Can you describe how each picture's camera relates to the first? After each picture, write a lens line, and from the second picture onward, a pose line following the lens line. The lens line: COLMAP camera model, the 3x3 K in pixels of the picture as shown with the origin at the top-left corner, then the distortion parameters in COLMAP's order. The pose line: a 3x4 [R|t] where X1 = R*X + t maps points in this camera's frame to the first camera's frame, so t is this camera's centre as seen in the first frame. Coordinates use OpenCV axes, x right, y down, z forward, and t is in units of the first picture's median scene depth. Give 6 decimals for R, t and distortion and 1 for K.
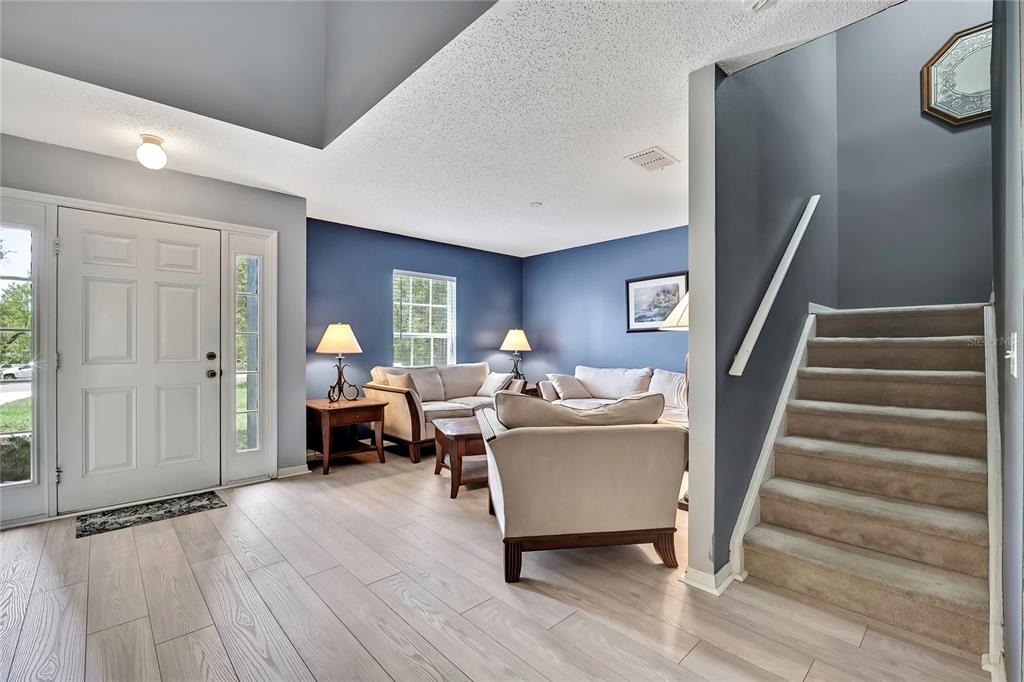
lens RADIAL K [[447.0, 0, 520.2], [0, 447.0, 345.0], [0, 0, 1]] dist [-0.014018, 0.000821]
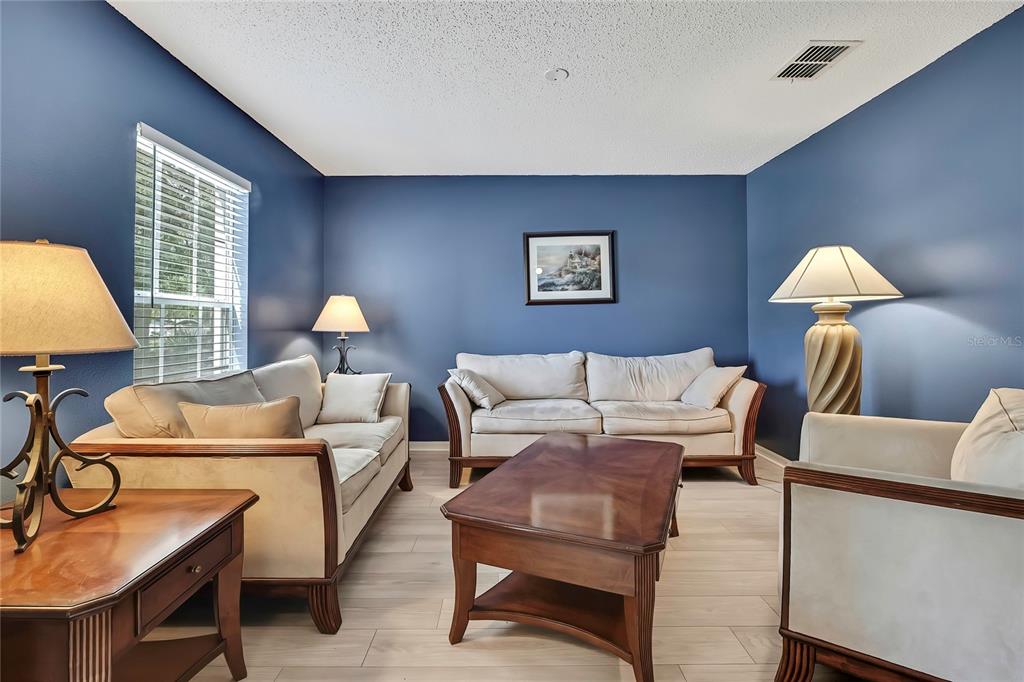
lens RADIAL K [[467.5, 0, 521.6], [0, 467.5, 313.8], [0, 0, 1]] dist [-0.012390, 0.000499]
pose [[0.693892, 0.009782, 0.720013, -0.351590], [0.002907, 0.999862, -0.016386, -0.000035], [-0.720074, 0.013463, 0.693767, 0.516910]]
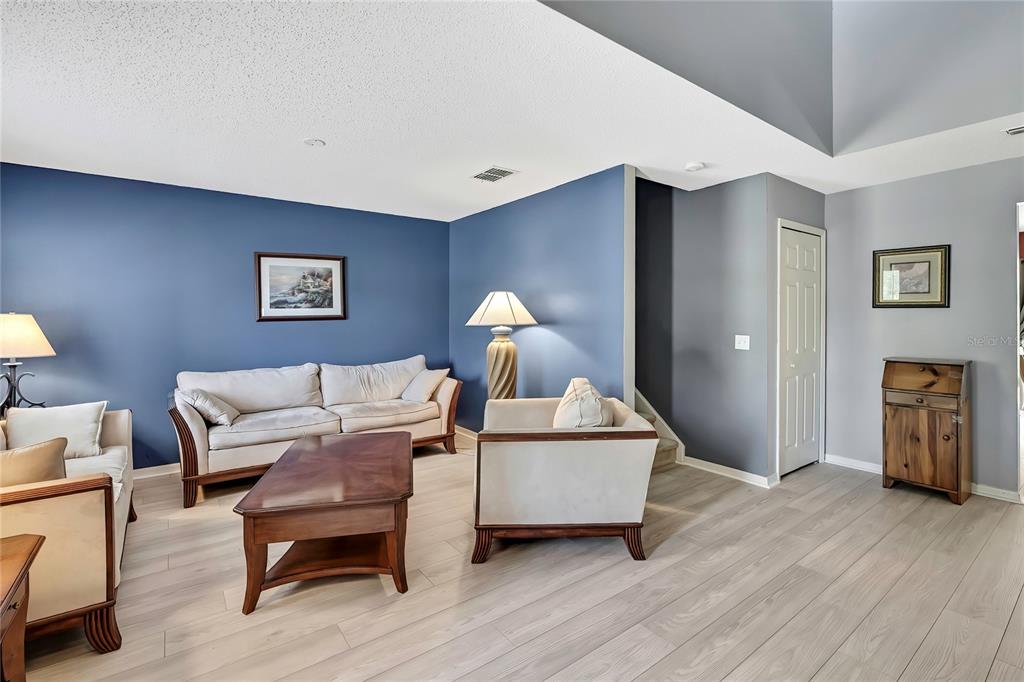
lens RADIAL K [[447.0, 0, 524.6], [0, 447.0, 316.6], [0, 0, 1]] dist [-0.014018, 0.000821]
pose [[0.130227, 0.003040, 0.991480, -0.504454], [0.000407, 0.999995, -0.003119, -0.035725], [-0.991484, 0.000809, 0.130225, 0.486608]]
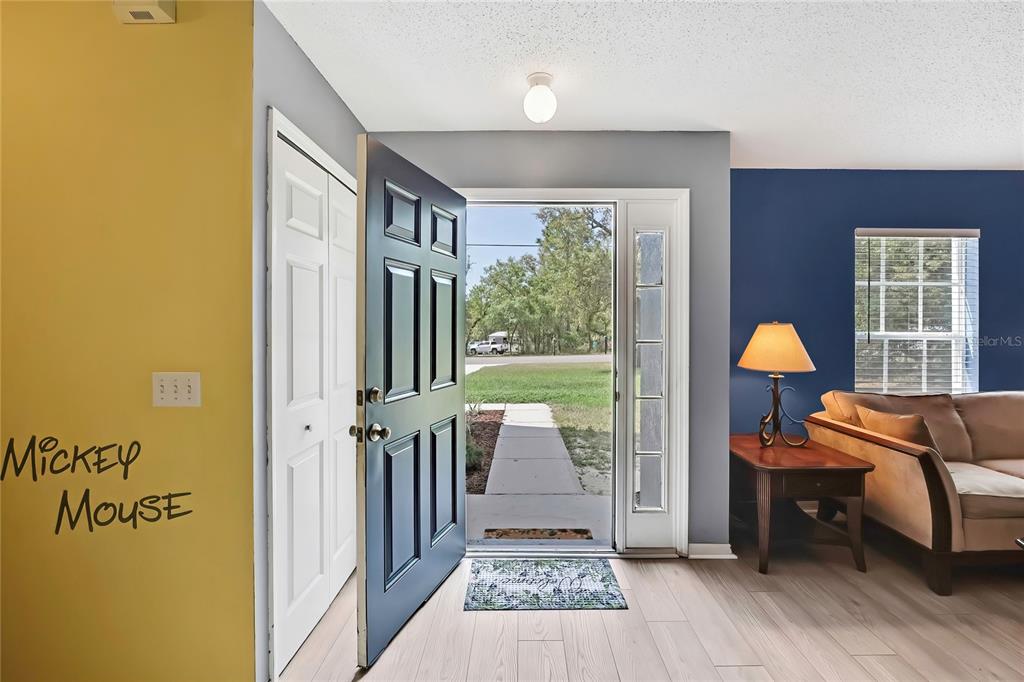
lens RADIAL K [[447.0, 0, 505.8], [0, 447.0, 332.6], [0, 0, 1]] dist [-0.014018, 0.000821]
pose [[0.701223, 0.010294, -0.712868, -0.195232], [-0.001946, 0.999920, 0.012526, -0.036189], [0.712940, -0.007396, 0.701186, 0.248384]]
